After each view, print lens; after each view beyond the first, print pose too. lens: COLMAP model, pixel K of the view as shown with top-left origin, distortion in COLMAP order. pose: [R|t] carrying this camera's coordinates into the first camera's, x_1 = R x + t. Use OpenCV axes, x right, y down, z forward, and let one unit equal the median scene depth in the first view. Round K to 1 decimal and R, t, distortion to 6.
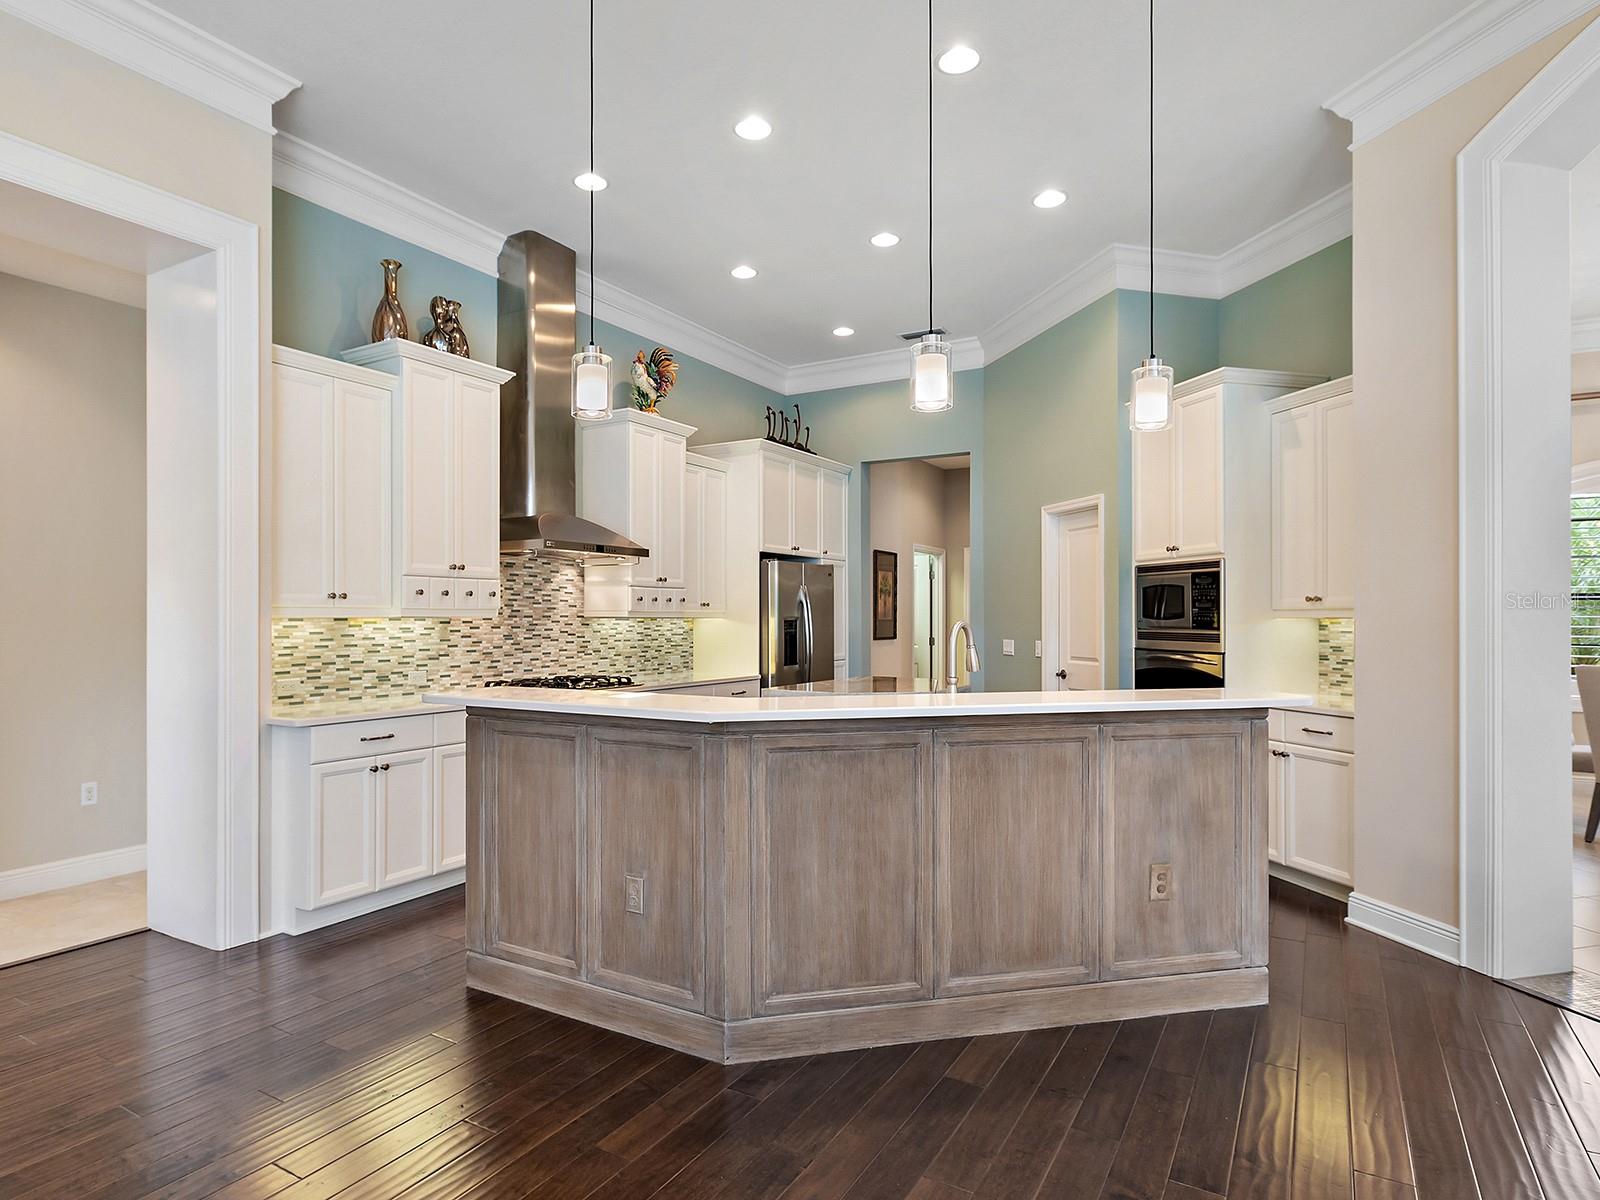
lens RADIAL K [[903.2, 0, 775.4], [0, 903.2, 613.1], [0, 0, 1]] dist [0.004427, 0.001038]
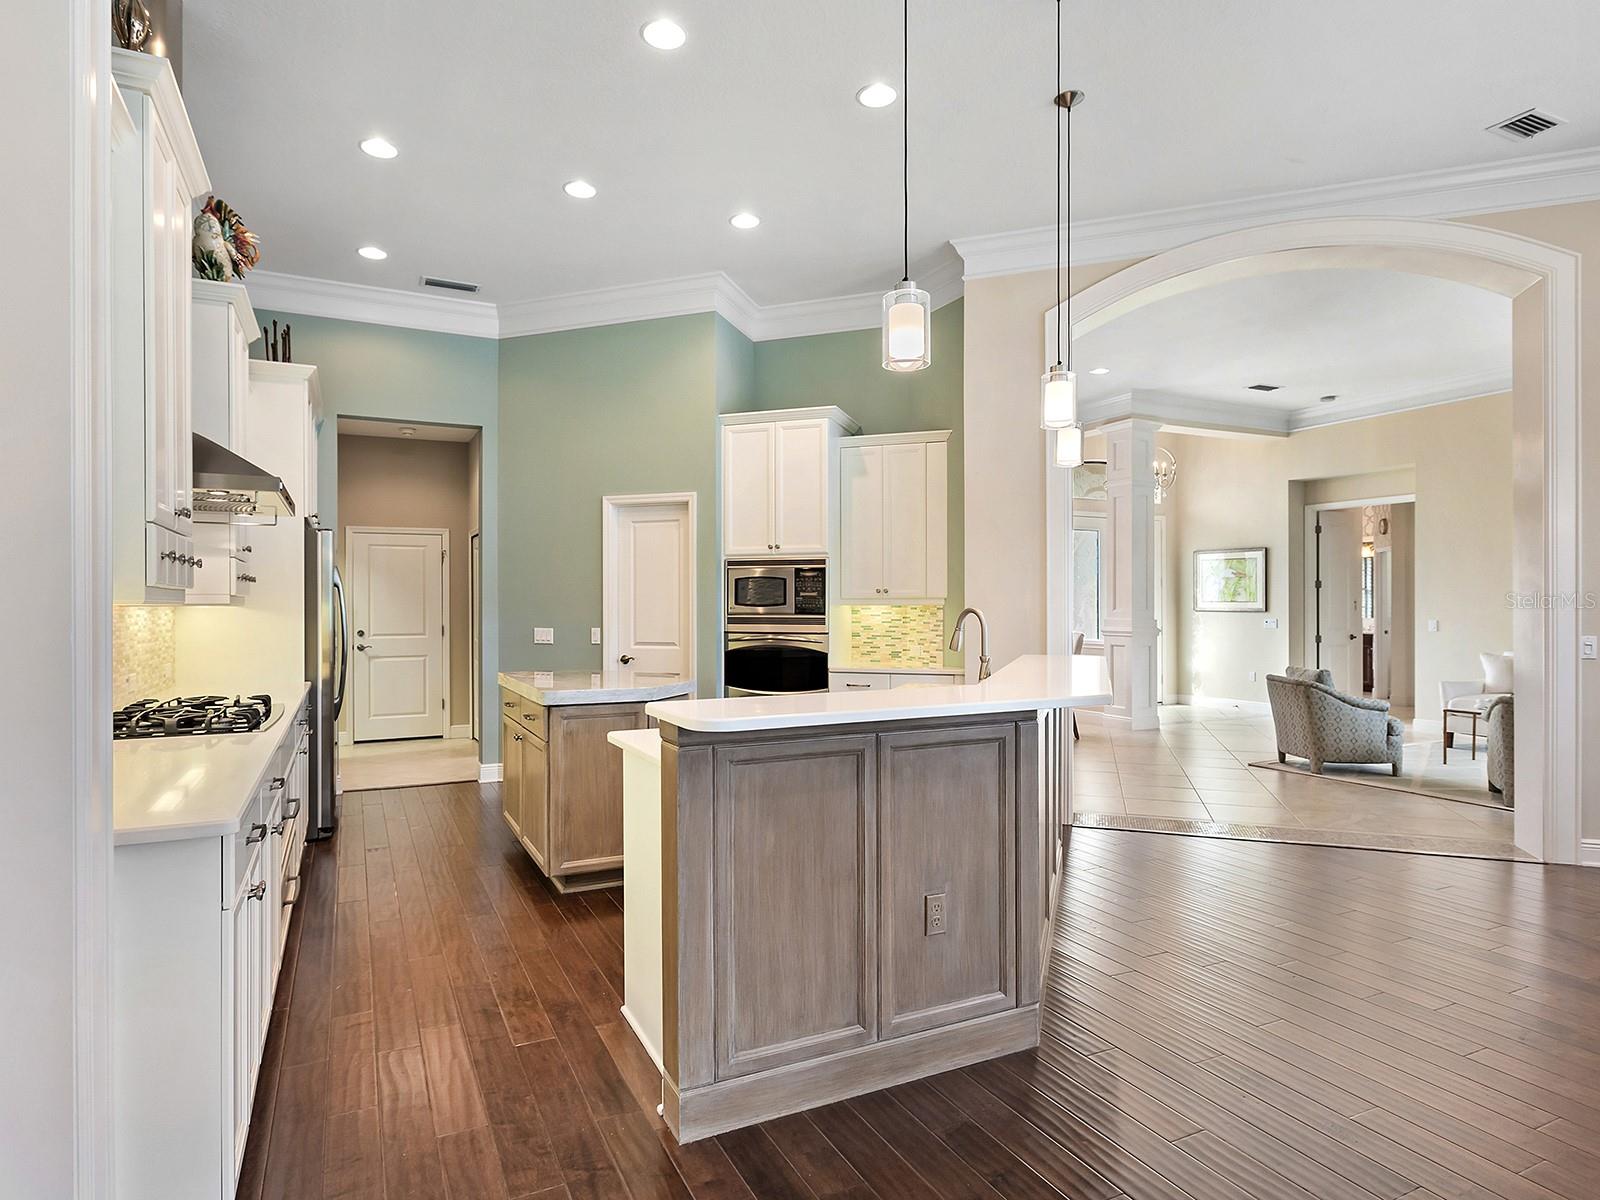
lens RADIAL K [[886.4, 0, 764.2], [0, 886.4, 605.8], [0, 0, 1]] dist [-0.002143, -0.000771]
pose [[0.556546, -0.000660, 0.830817, -0.570449], [-0.003137, 0.999991, 0.002896, 0.003113], [-0.830811, -0.004217, 0.556539, 0.383775]]
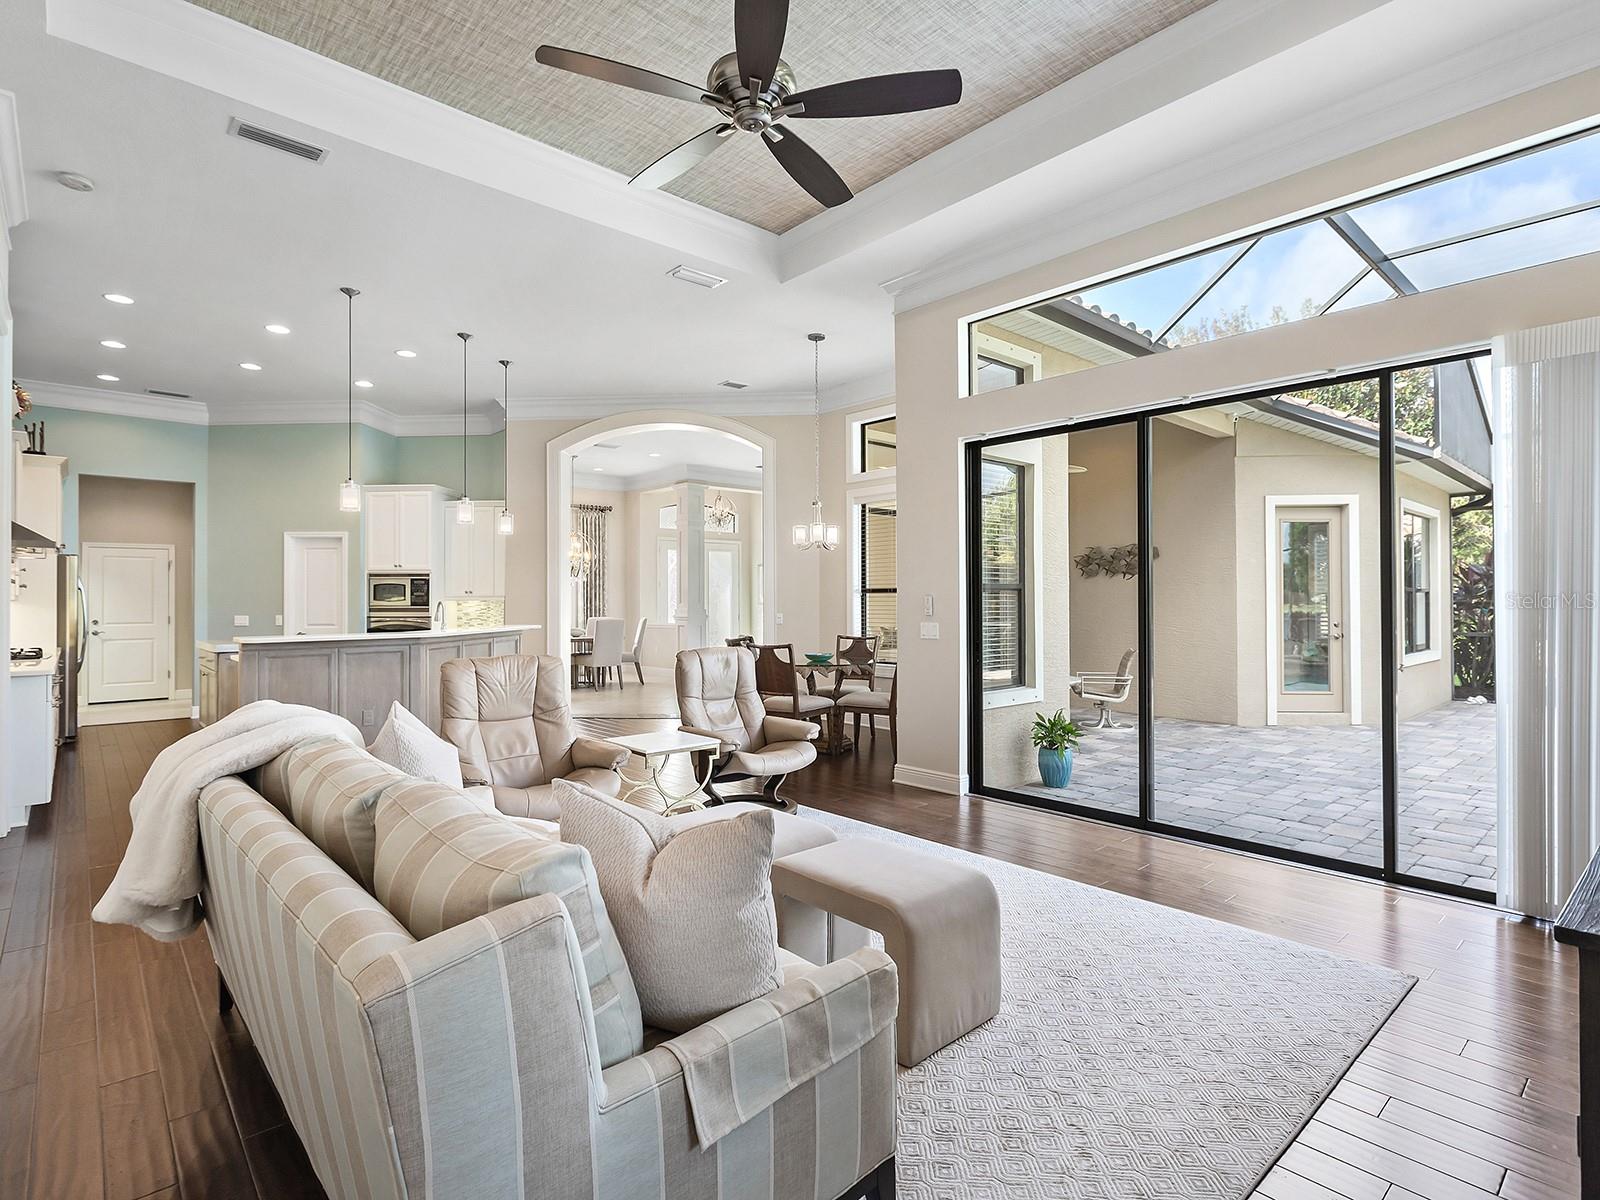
lens RADIAL K [[806.7, 0, 817.6], [0, 806.7, 597.2], [0, 0, 1]] dist [0.000633, -0.001222]
pose [[0.278127, 0.003634, 0.960537, -1.080516], [-0.001686, 0.999993, -0.003296, 0.002633], [-0.960543, -0.000703, 0.278132, -0.413368]]
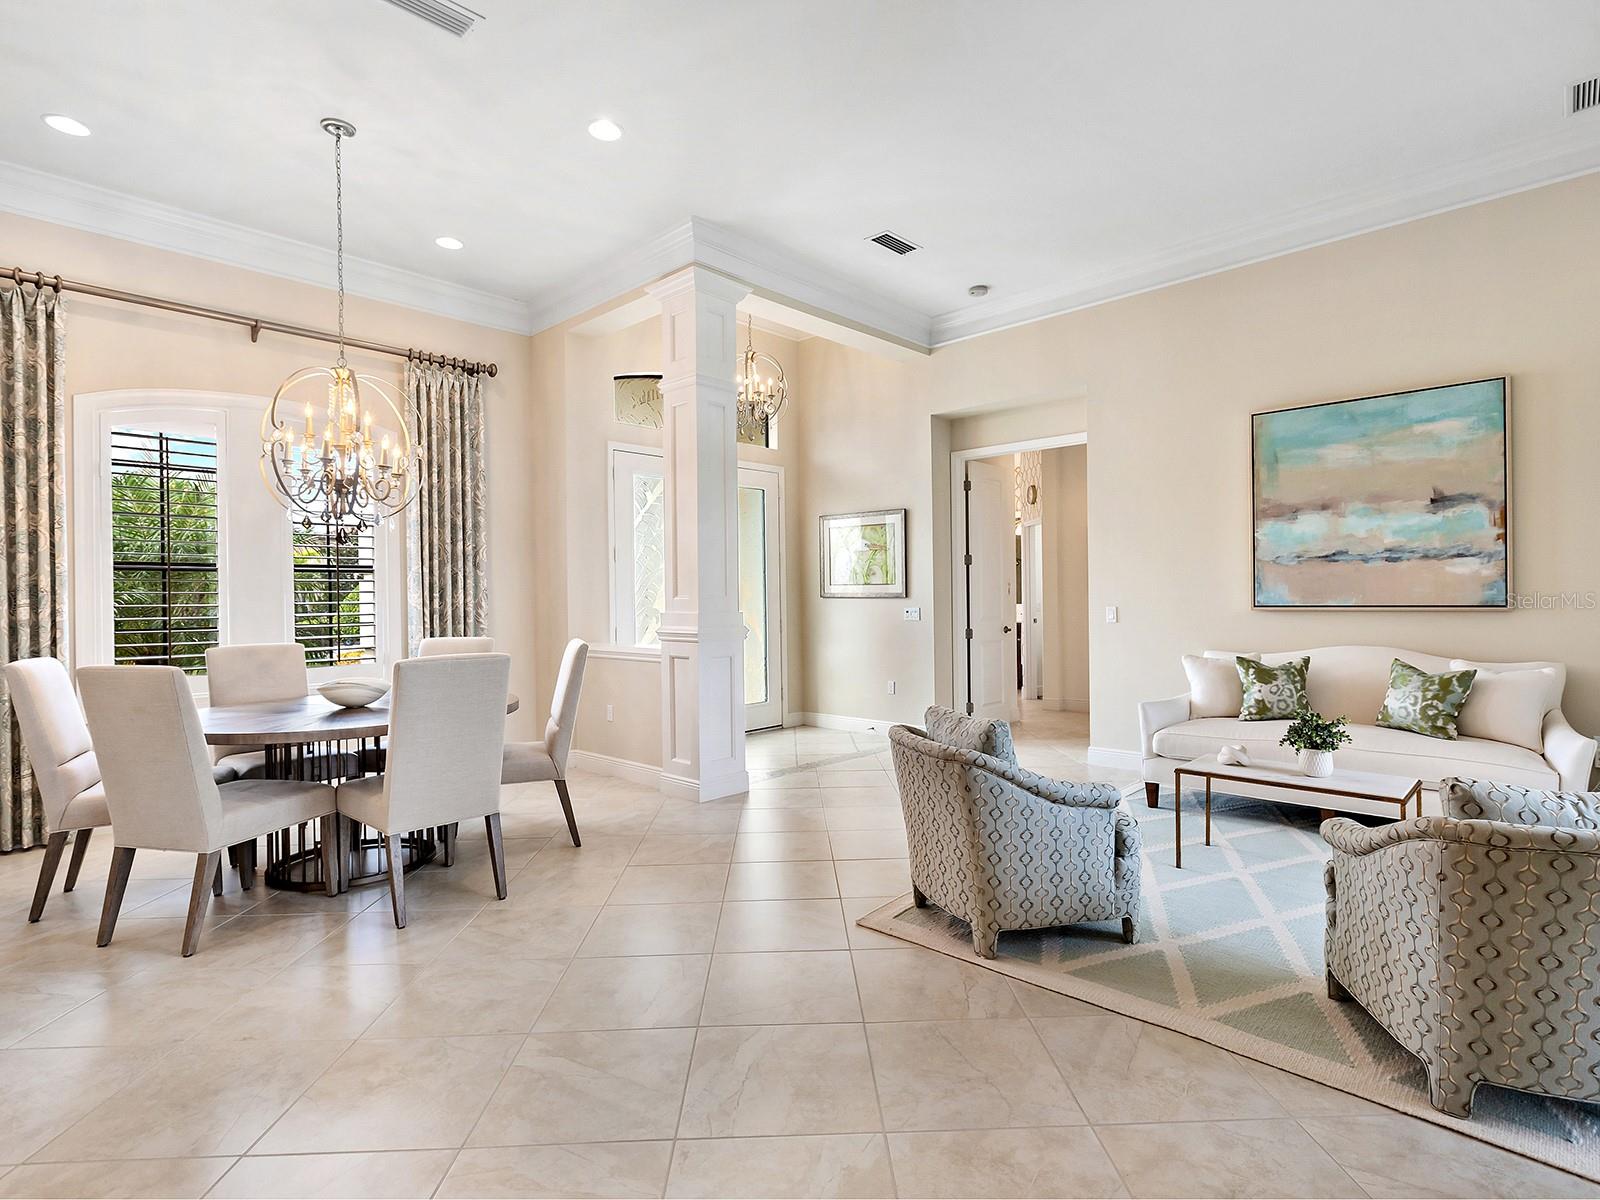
lens RADIAL K [[806.7, 0, 817.6], [0, 806.7, 597.2], [0, 0, 1]] dist [0.000633, -0.001222]
pose [[0.201940, -0.005699, 0.979381, 0.492054], [0.008358, 0.999957, 0.004095, 0.012640], [-0.979362, 0.007359, 0.201979, 0.435344]]
